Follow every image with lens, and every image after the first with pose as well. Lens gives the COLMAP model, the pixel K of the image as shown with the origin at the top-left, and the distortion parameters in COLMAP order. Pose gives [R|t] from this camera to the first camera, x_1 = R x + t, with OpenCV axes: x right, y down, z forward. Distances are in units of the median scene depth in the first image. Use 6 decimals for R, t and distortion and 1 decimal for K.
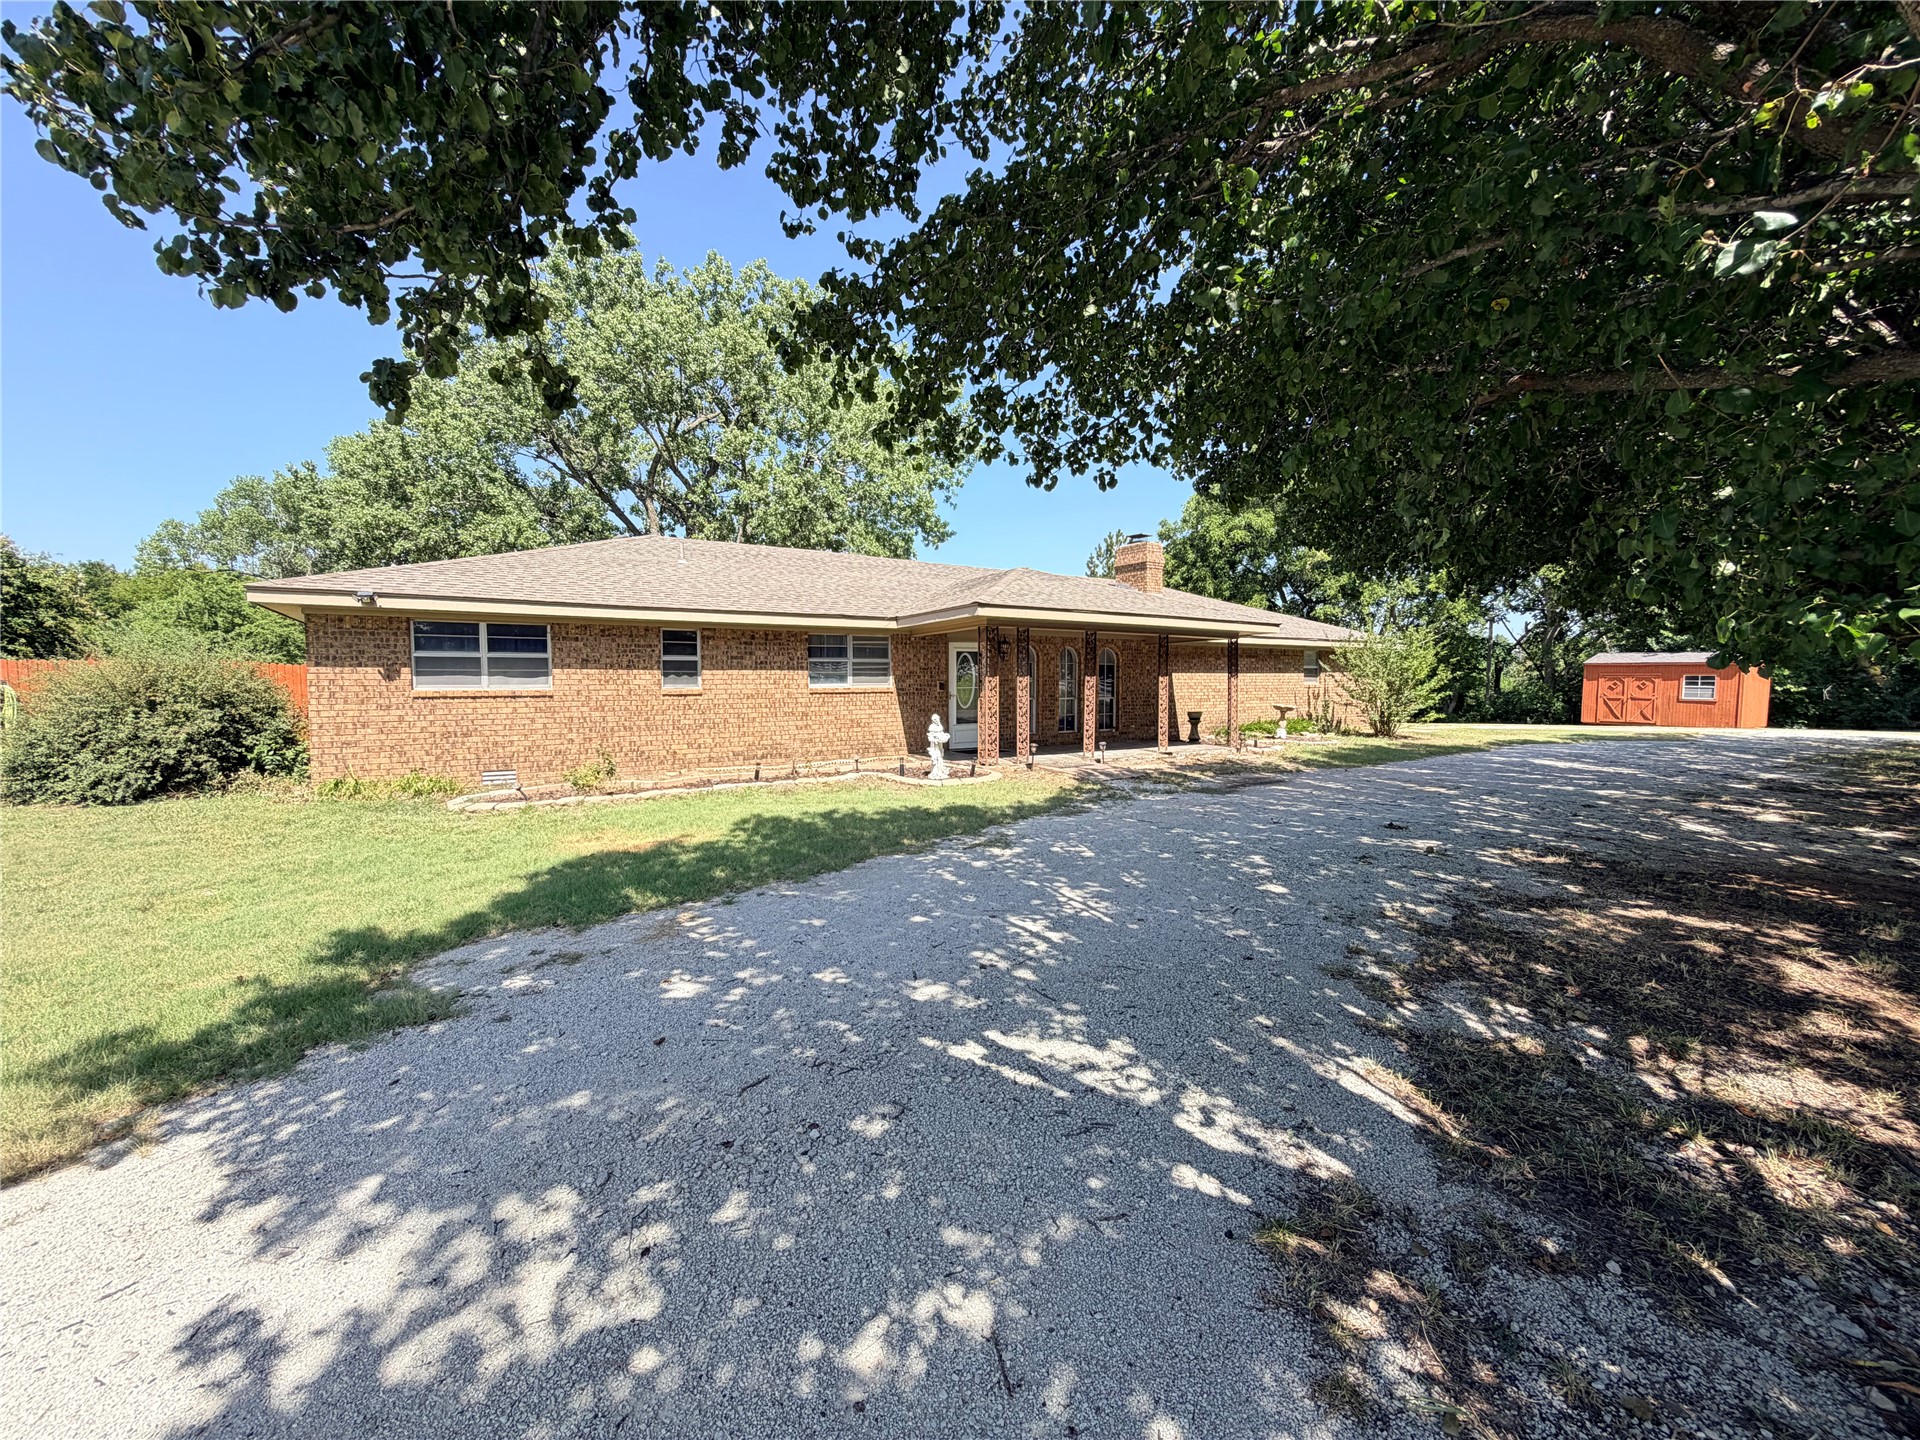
lens RADIAL K [[765.4, 0, 960.0], [0, 765.4, 720.0], [0, 0, 1]] dist [0.000016, -0.000470]
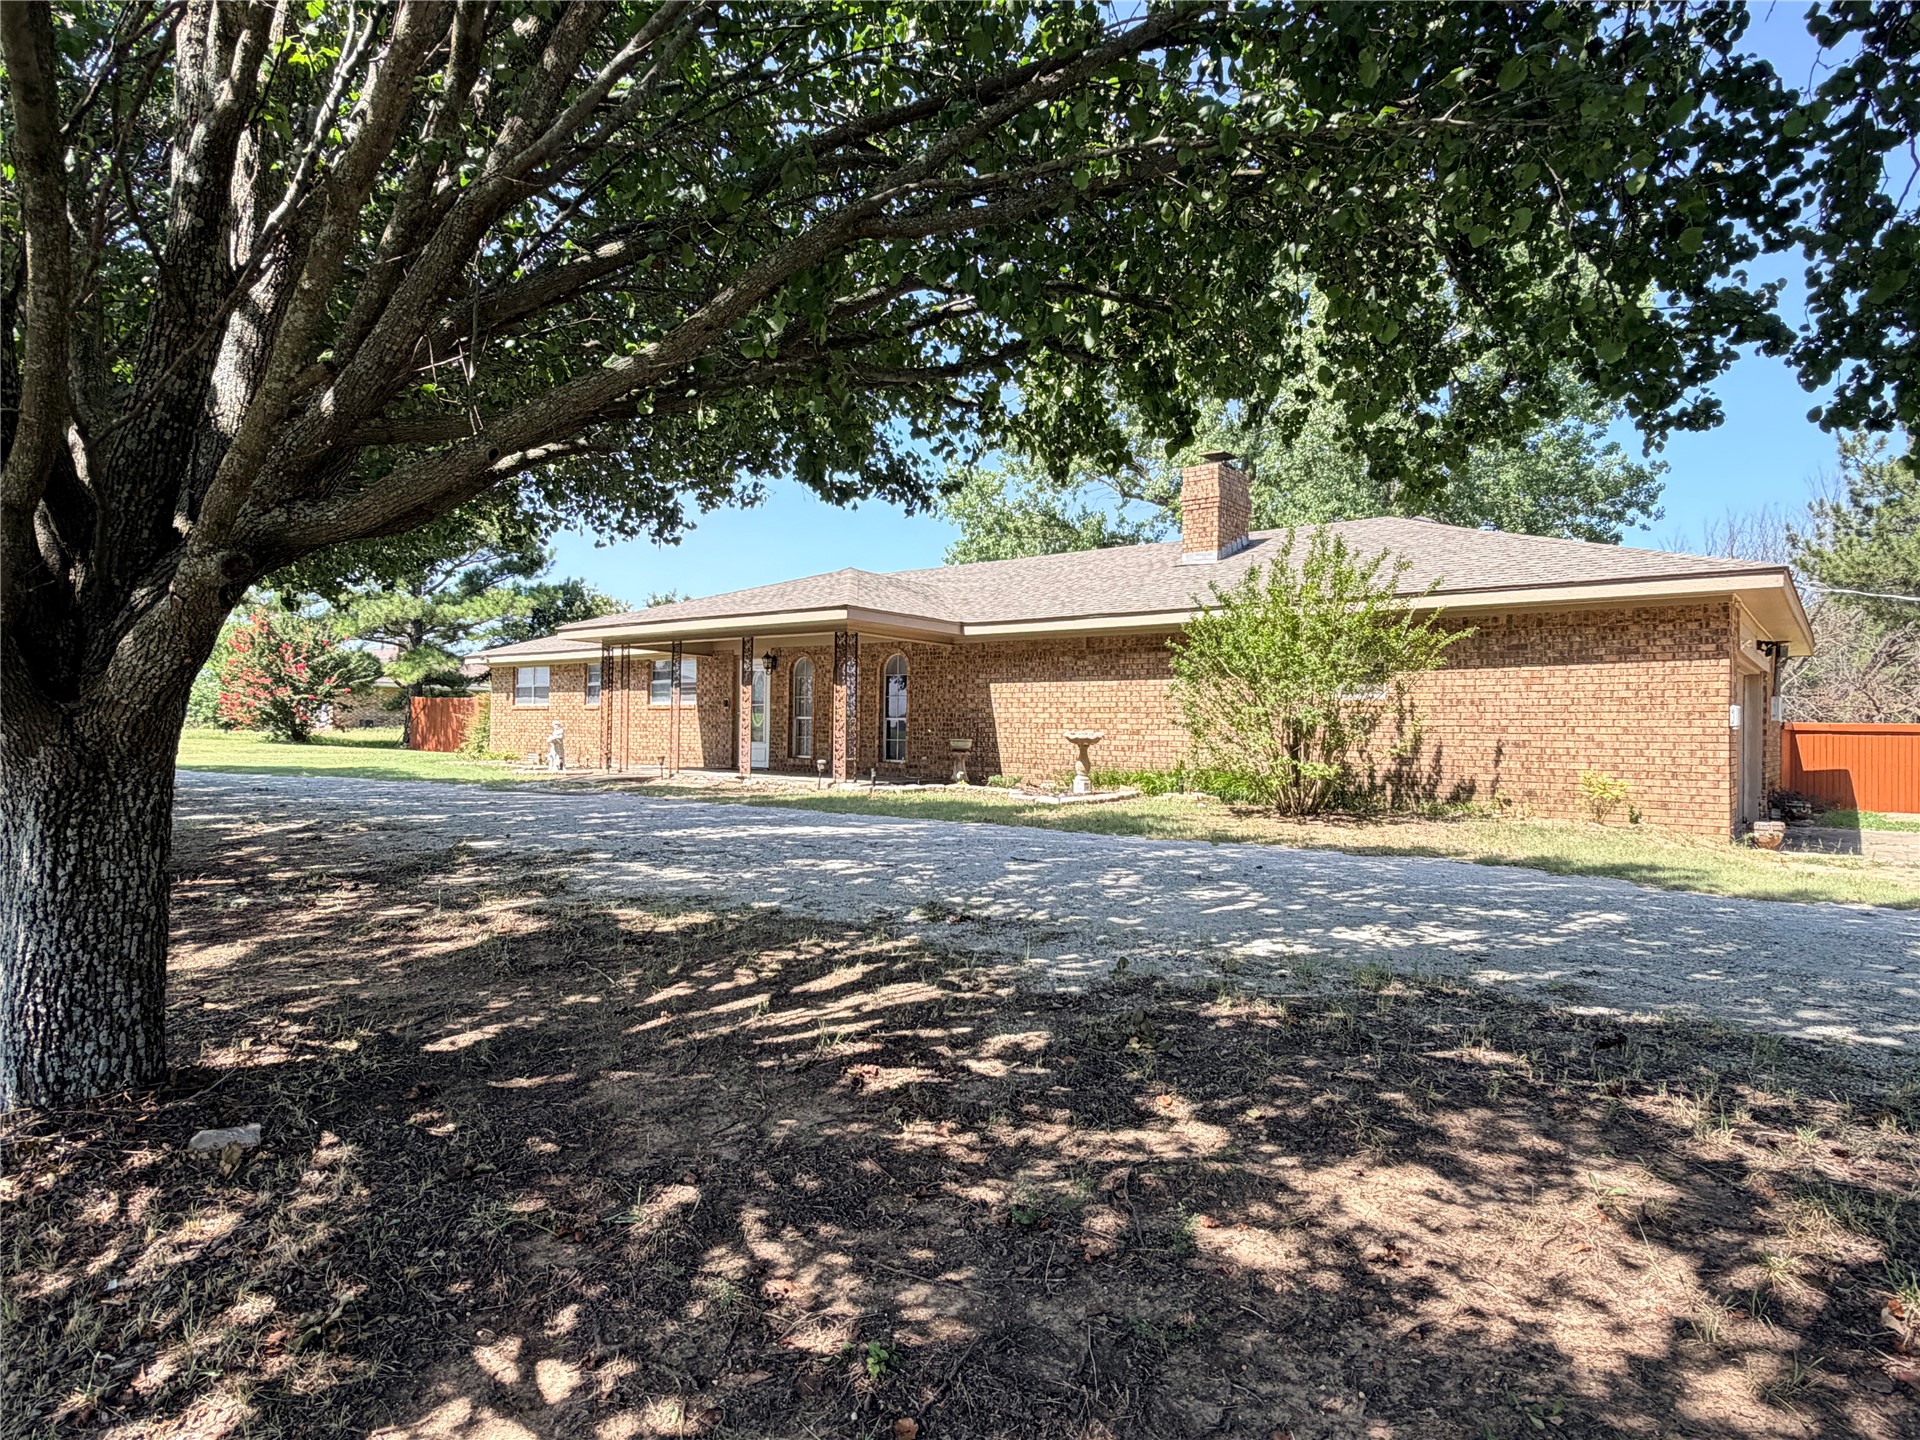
lens RADIAL K [[1107.7, 0, 960.0], [0, 1107.7, 720.0], [0, 0, 1]] dist [-0.000719, -0.000140]
pose [[0.310973, -0.004899, -0.950406, 1.832987], [-0.063570, 0.997640, -0.025942, -0.003620], [0.948290, 0.068485, 0.309928, 1.032939]]
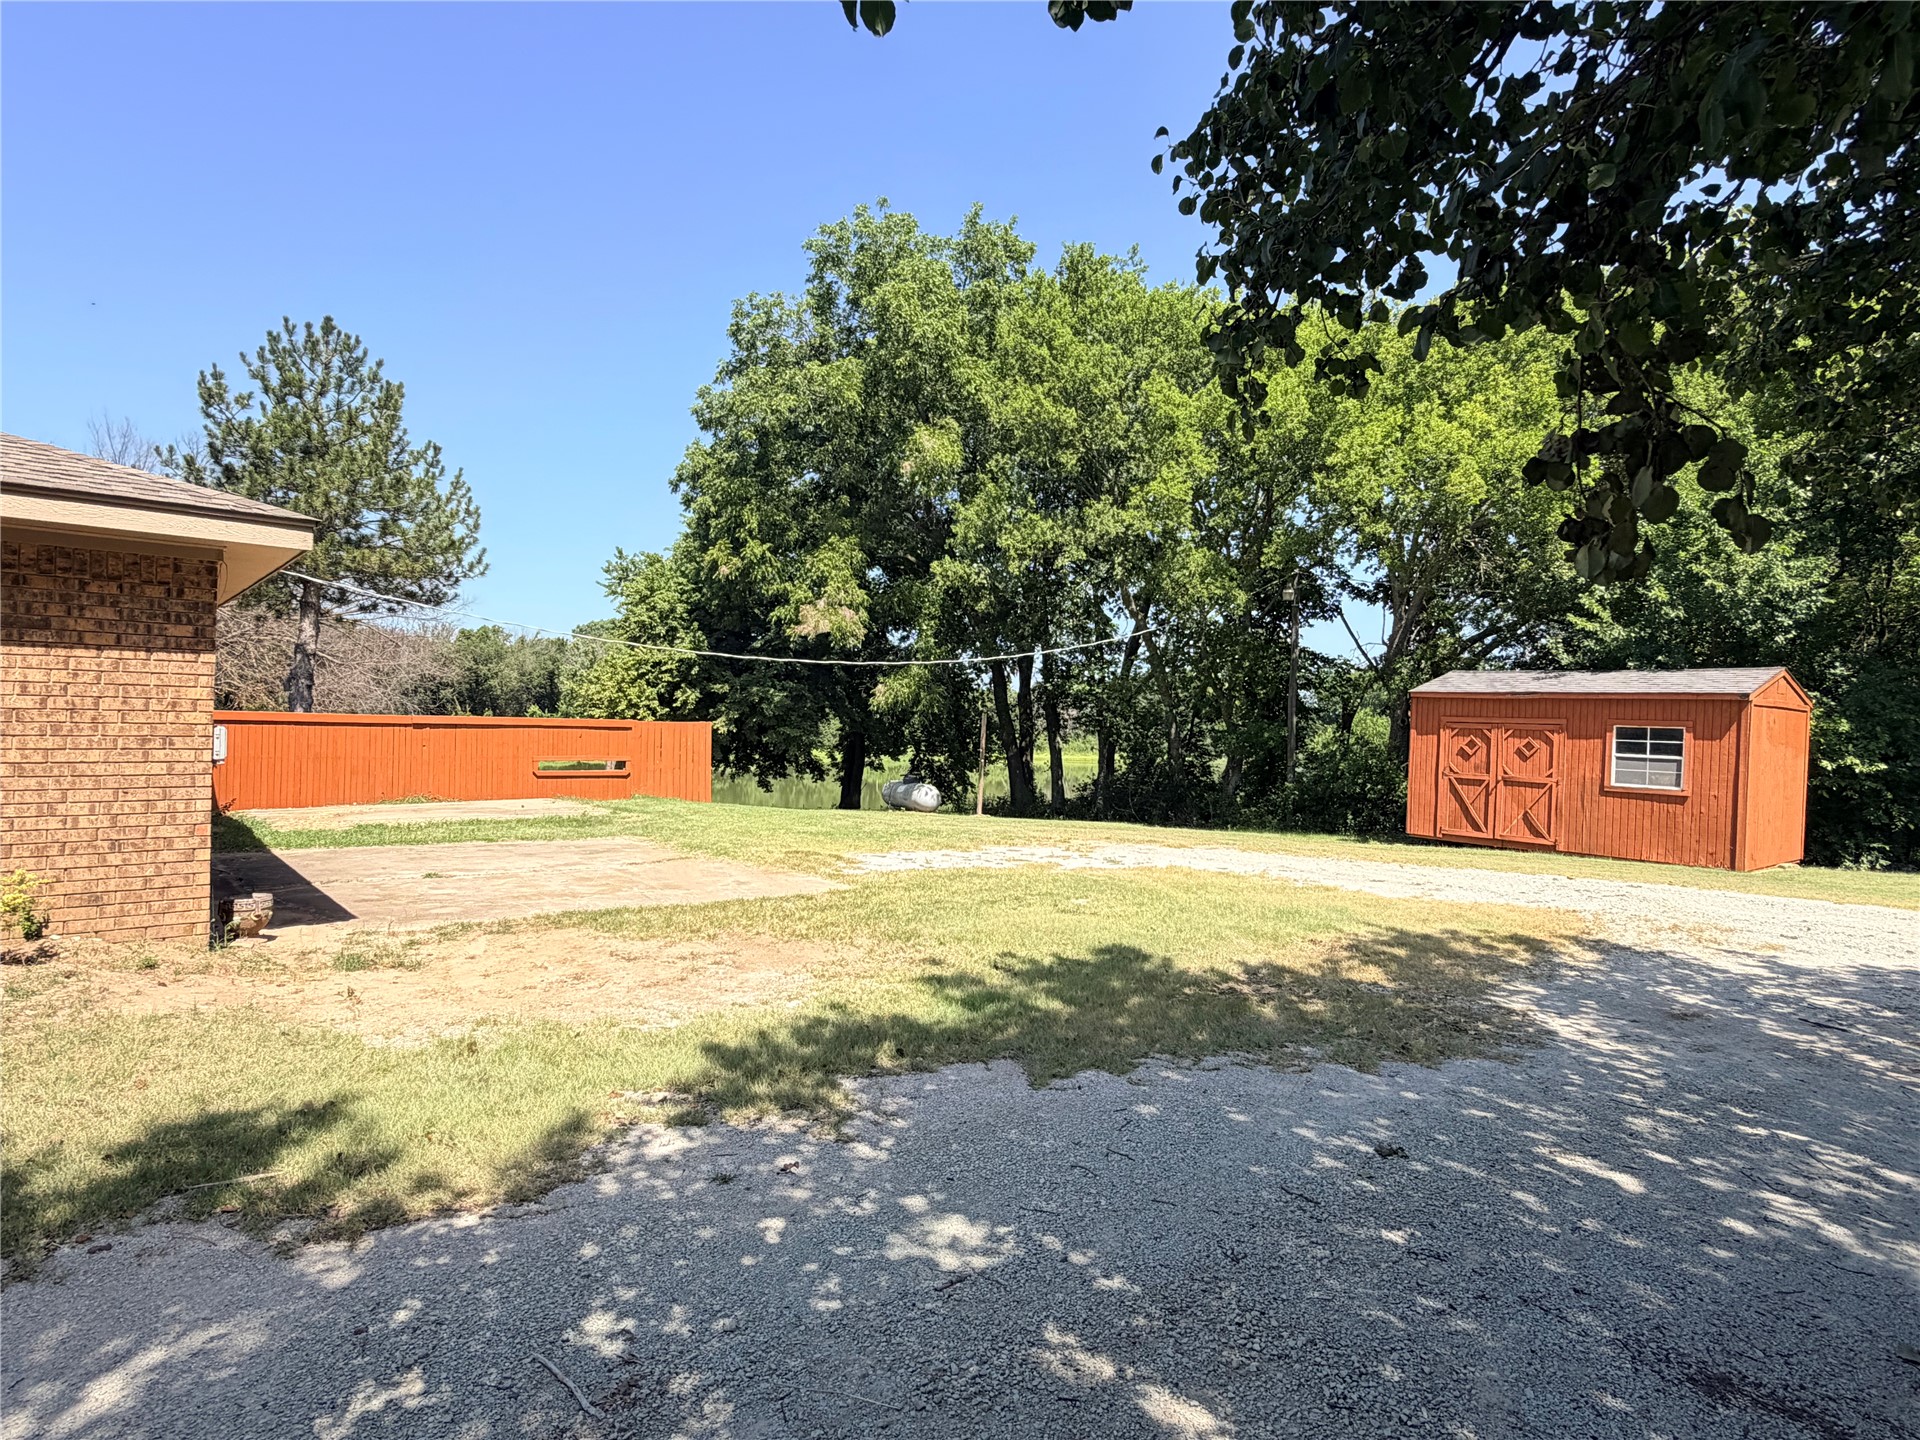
lens RADIAL K [[1027.5, 0, 960.0], [0, 1027.5, 720.0], [0, 0, 1]] dist [0.005217, -0.000833]
pose [[0.990675, 0.028546, 0.133223, 1.430202], [-0.021808, 0.998421, -0.051767, -0.071425], [-0.134490, 0.048379, 0.989733, 1.374673]]
